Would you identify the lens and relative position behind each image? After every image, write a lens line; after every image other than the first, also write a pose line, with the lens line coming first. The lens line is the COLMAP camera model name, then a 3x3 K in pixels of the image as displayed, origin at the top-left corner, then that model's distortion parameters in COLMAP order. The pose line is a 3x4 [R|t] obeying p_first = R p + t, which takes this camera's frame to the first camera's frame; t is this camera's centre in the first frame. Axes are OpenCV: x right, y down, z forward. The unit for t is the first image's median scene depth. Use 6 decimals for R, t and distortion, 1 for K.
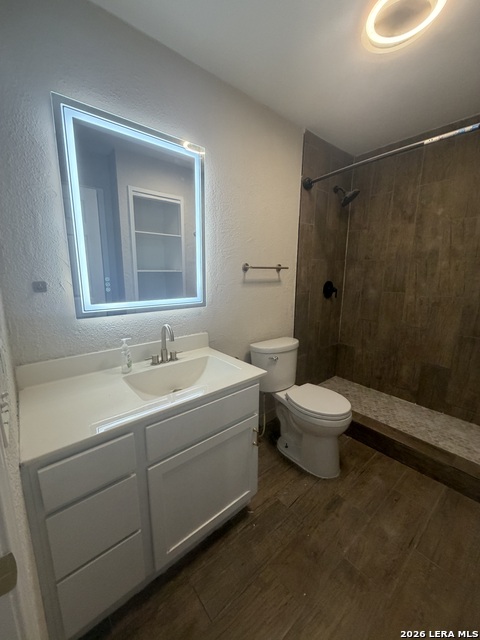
lens RADIAL K [[254.6, 0, 239.7], [0, 254.6, 319.7], [0, 0, 1]] dist [0.002341, -0.000802]
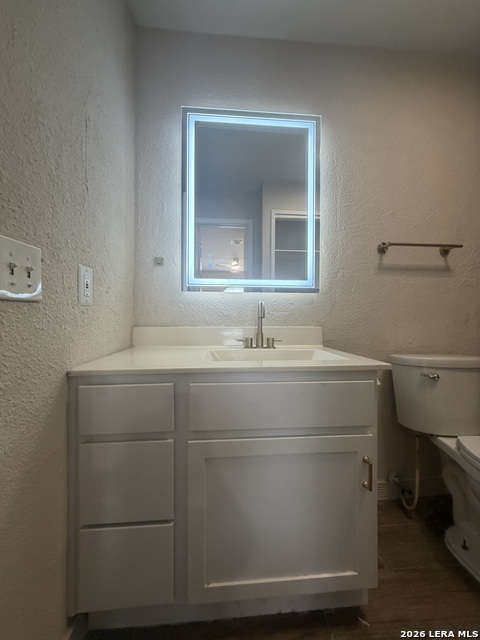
lens RADIAL K [[254.6, 0, 238.4], [0, 254.6, 318.1], [0, 0, 1]] dist [0.002341, -0.000802]
pose [[0.807994, -0.005820, -0.589162, 0.118438], [-0.110096, 0.980847, -0.160677, 0.160451], [0.578813, 0.194691, 0.791878, 0.193593]]
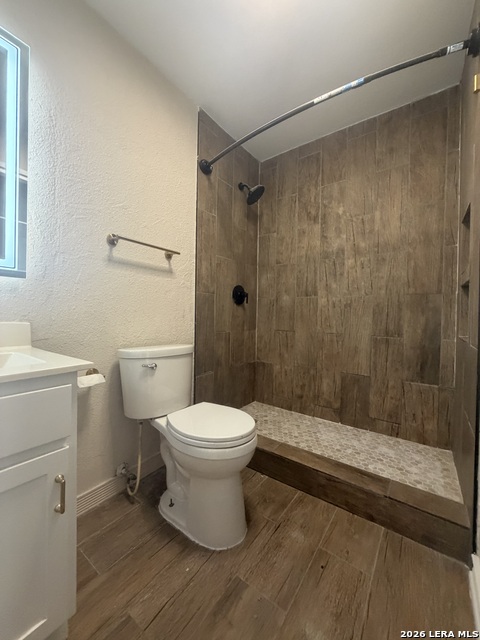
lens RADIAL K [[254.6, 0, 240.6], [0, 254.6, 319.9], [0, 0, 1]] dist [0.002341, -0.000802]
pose [[0.970453, 0.006401, 0.241207, 0.197826], [0.035218, 0.985185, -0.167838, 0.149152], [-0.238708, 0.171374, 0.955850, 0.254324]]
